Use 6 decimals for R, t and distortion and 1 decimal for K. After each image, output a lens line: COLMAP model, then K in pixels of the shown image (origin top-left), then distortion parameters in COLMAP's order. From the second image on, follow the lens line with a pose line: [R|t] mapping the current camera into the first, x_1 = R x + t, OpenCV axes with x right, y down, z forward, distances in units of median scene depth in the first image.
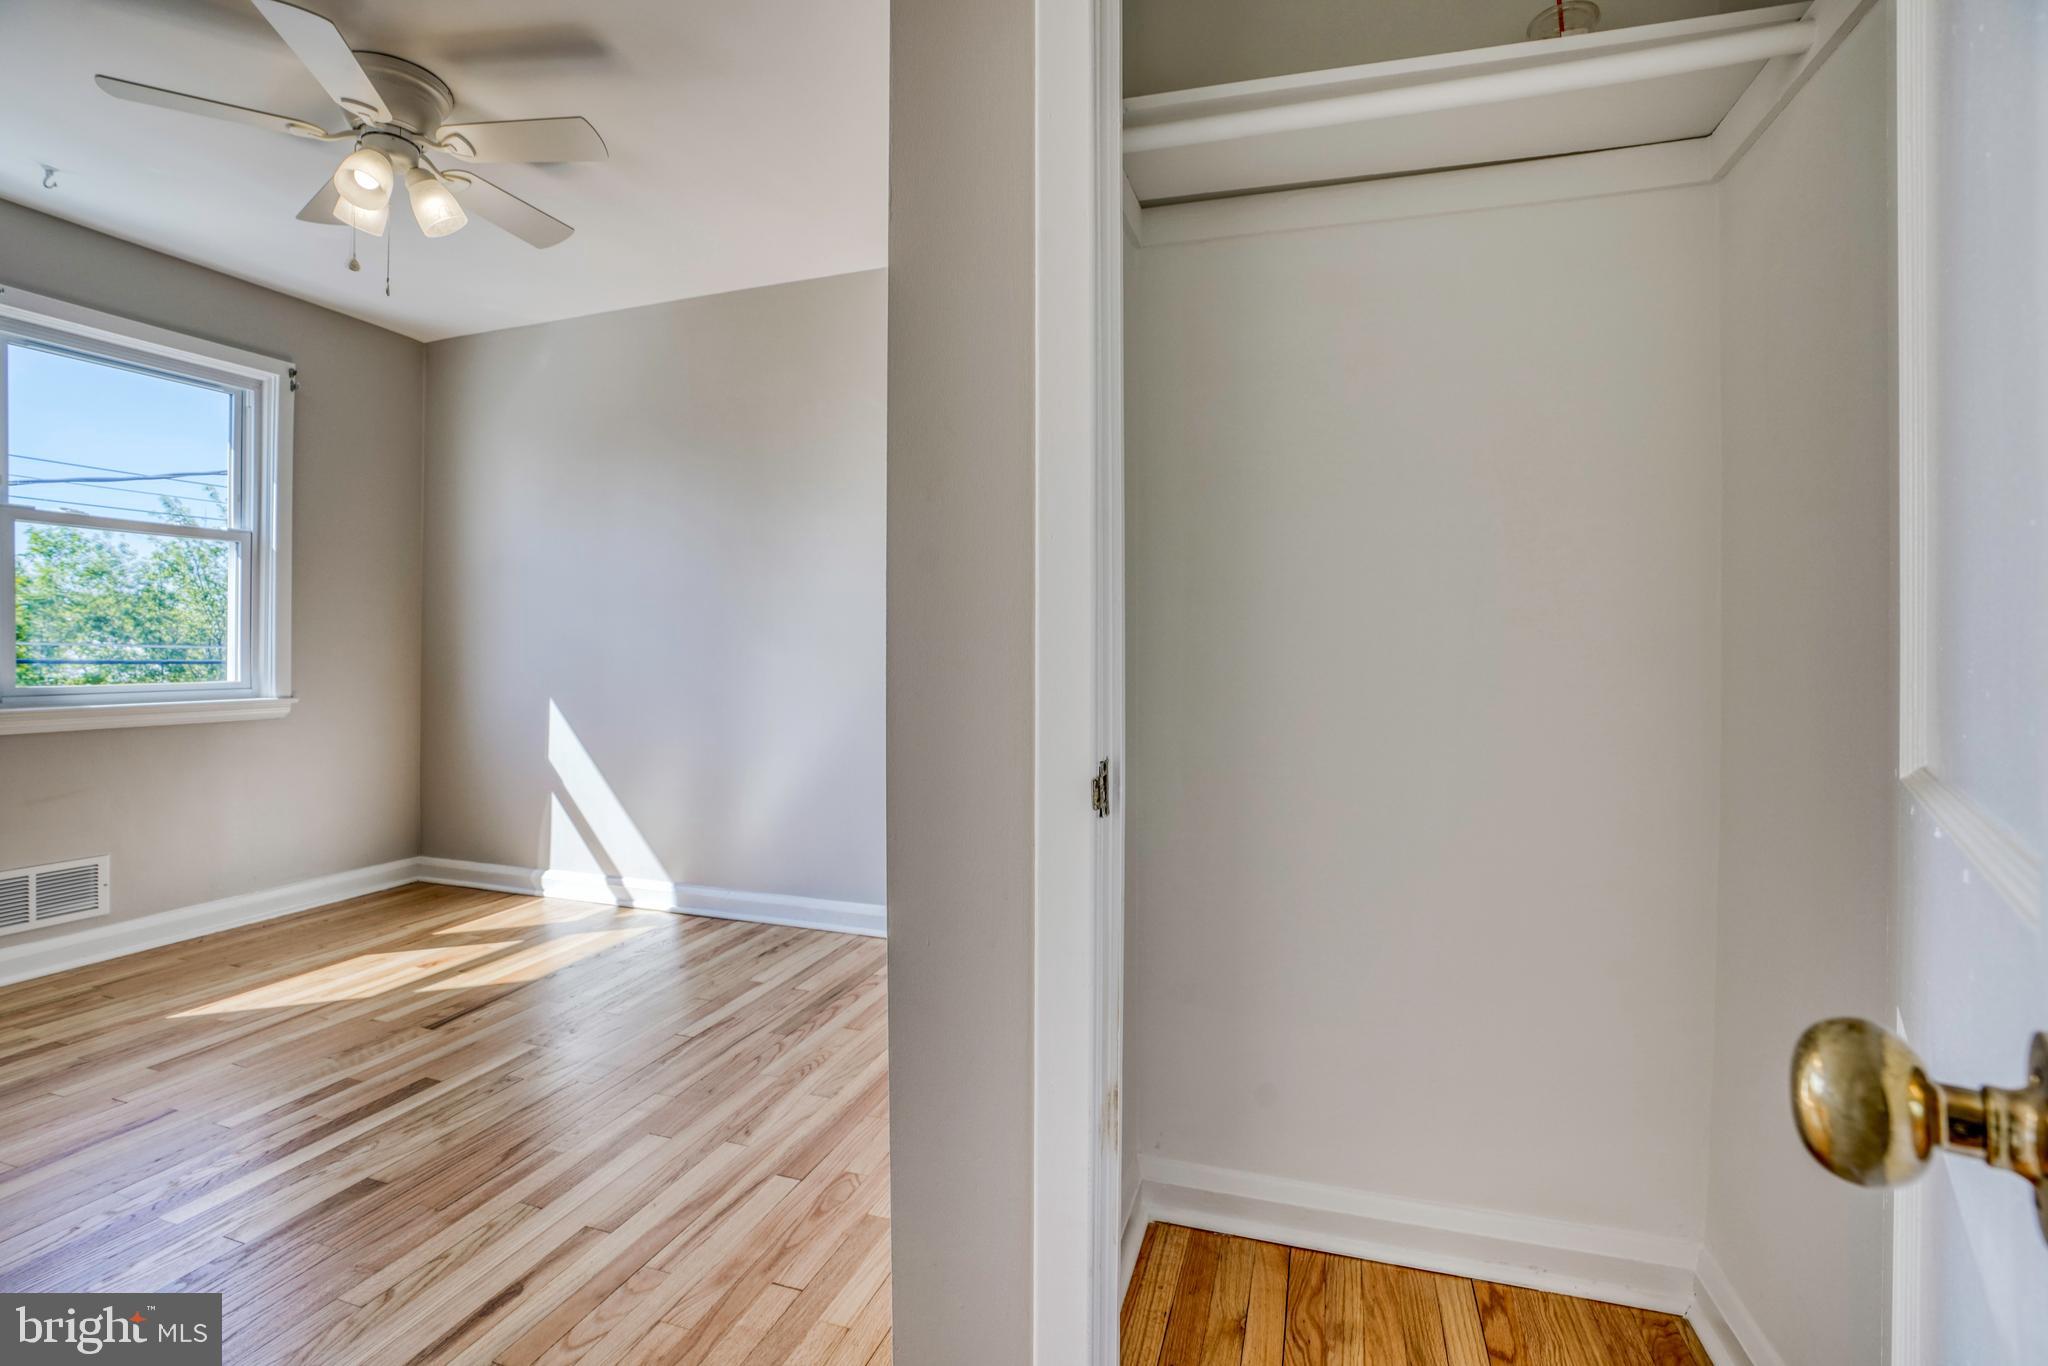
lens RADIAL K [[965.1, 0, 1009.1], [0, 965.1, 655.7], [0, 0, 1]] dist [-0.062809, 0.023536]
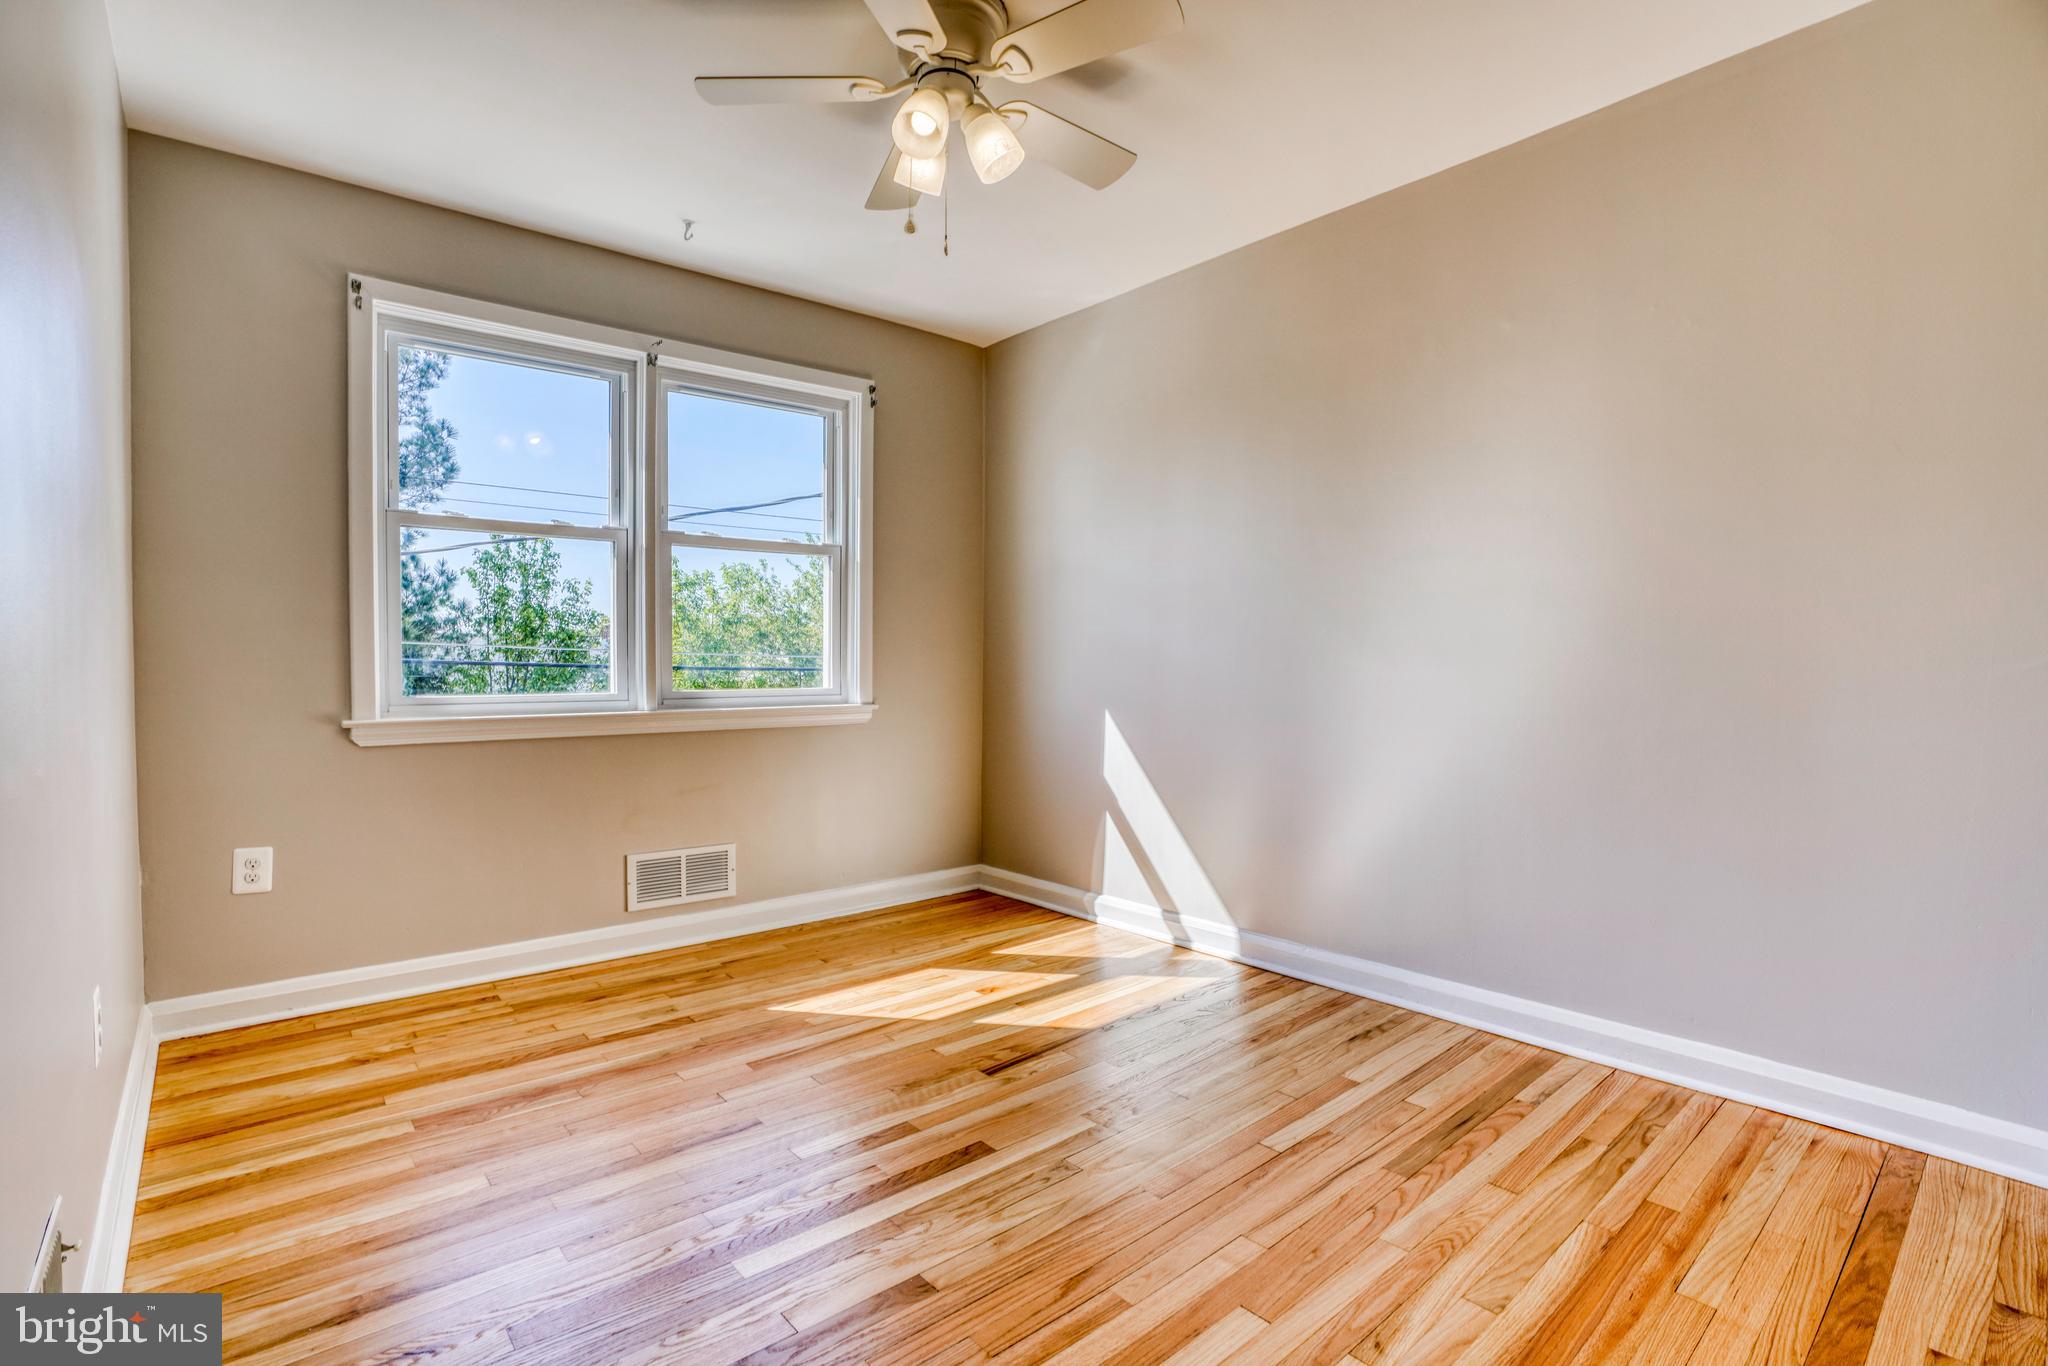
lens RADIAL K [[965.1, 0, 1020.9], [0, 965.1, 675.7], [0, 0, 1]] dist [-0.062809, 0.023536]
pose [[0.868264, 0.007416, -0.496048, -0.120460], [-0.002030, 0.999933, 0.011396, 0.000891], [0.496099, -0.008888, 0.868220, 0.198279]]
